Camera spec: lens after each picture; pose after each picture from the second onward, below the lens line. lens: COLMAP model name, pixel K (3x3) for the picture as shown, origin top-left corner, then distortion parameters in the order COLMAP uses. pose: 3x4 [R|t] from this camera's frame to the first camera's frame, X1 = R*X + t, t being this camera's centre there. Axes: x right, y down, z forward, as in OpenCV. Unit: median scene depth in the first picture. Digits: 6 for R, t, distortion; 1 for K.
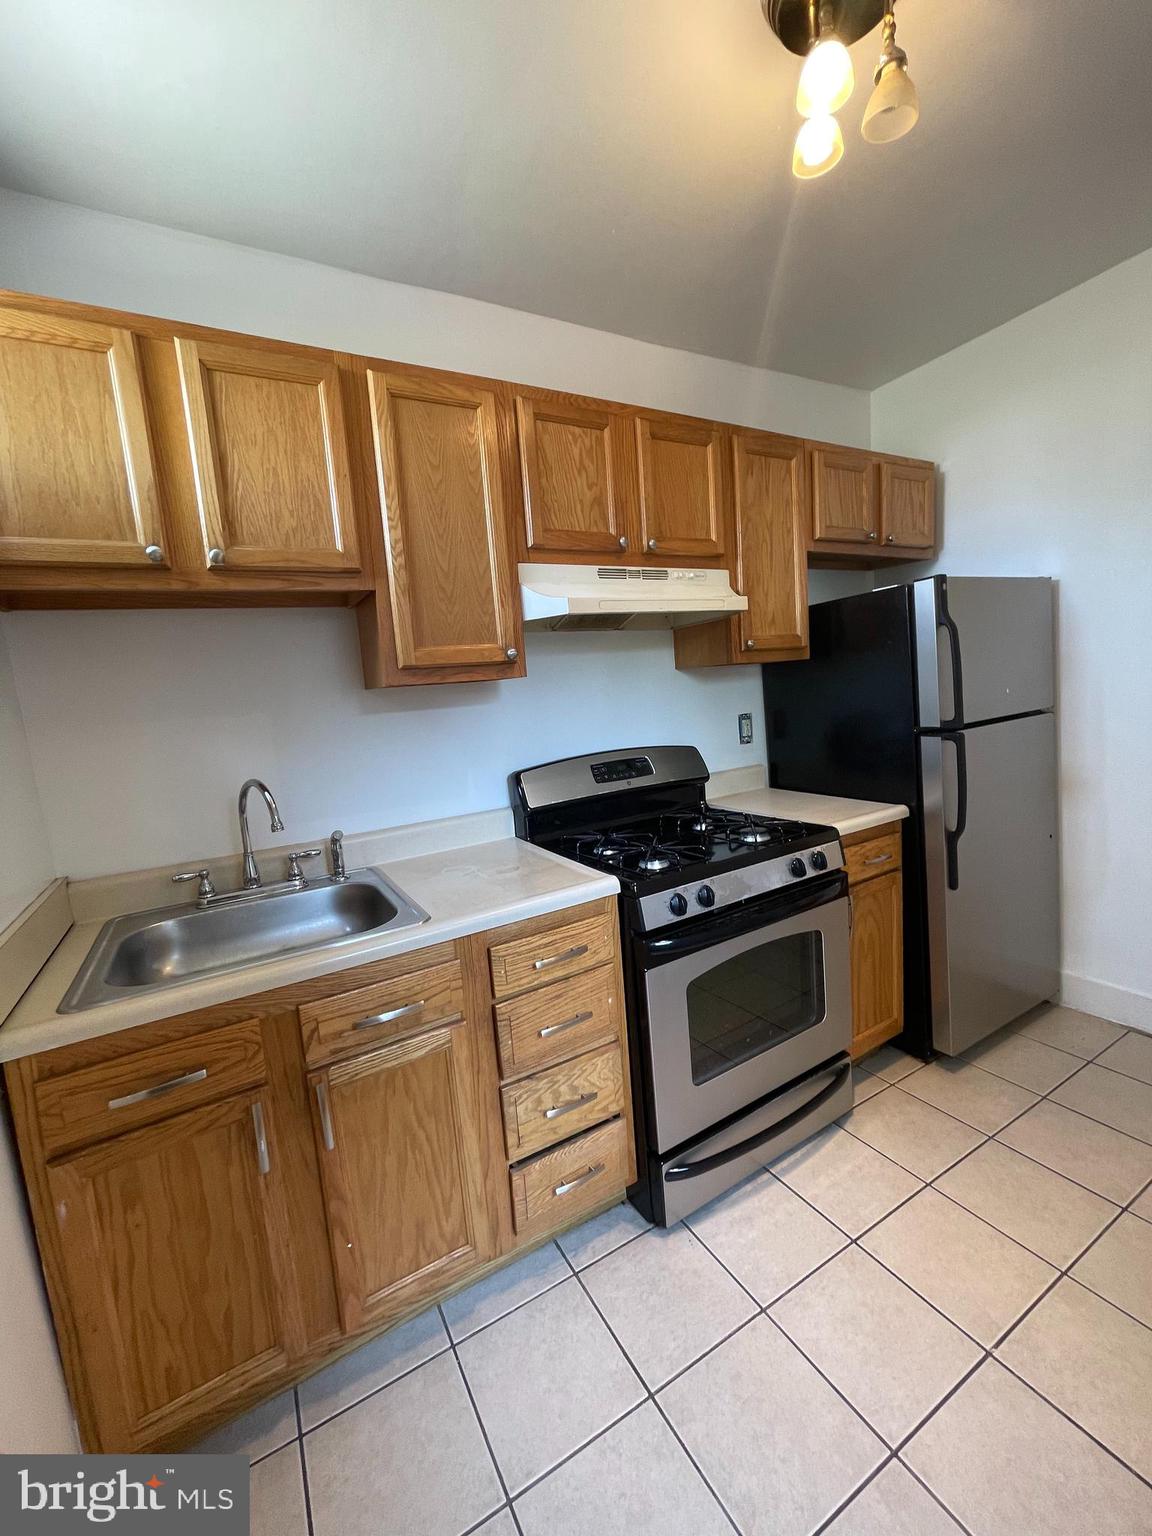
lens RADIAL K [[618.3, 0, 577.0], [0, 618.3, 764.3], [0, 0, 1]] dist [-0.003883, -0.000428]
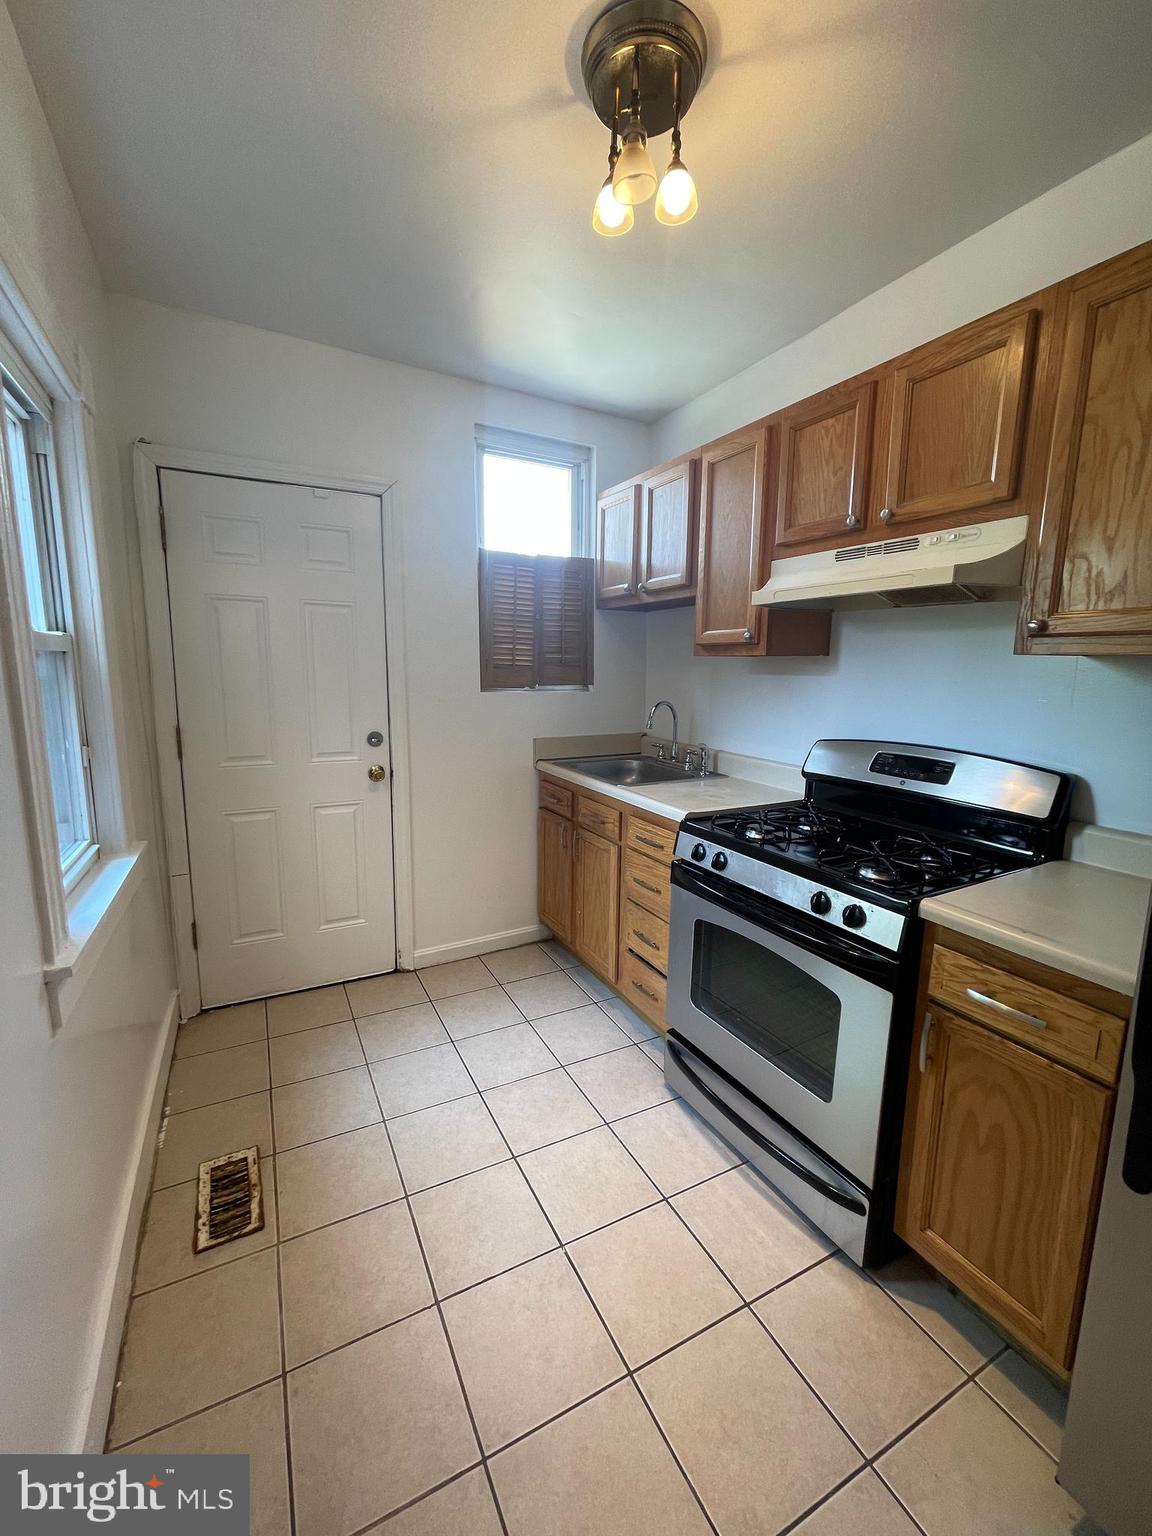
lens RADIAL K [[618.3, 0, 577.9], [0, 618.3, 761.3], [0, 0, 1]] dist [-0.003883, -0.000428]
pose [[-0.028821, 0.235626, -0.971416, 1.145062], [-0.129191, 0.962791, 0.237367, -0.178015], [0.991201, 0.132339, 0.002692, 0.642296]]
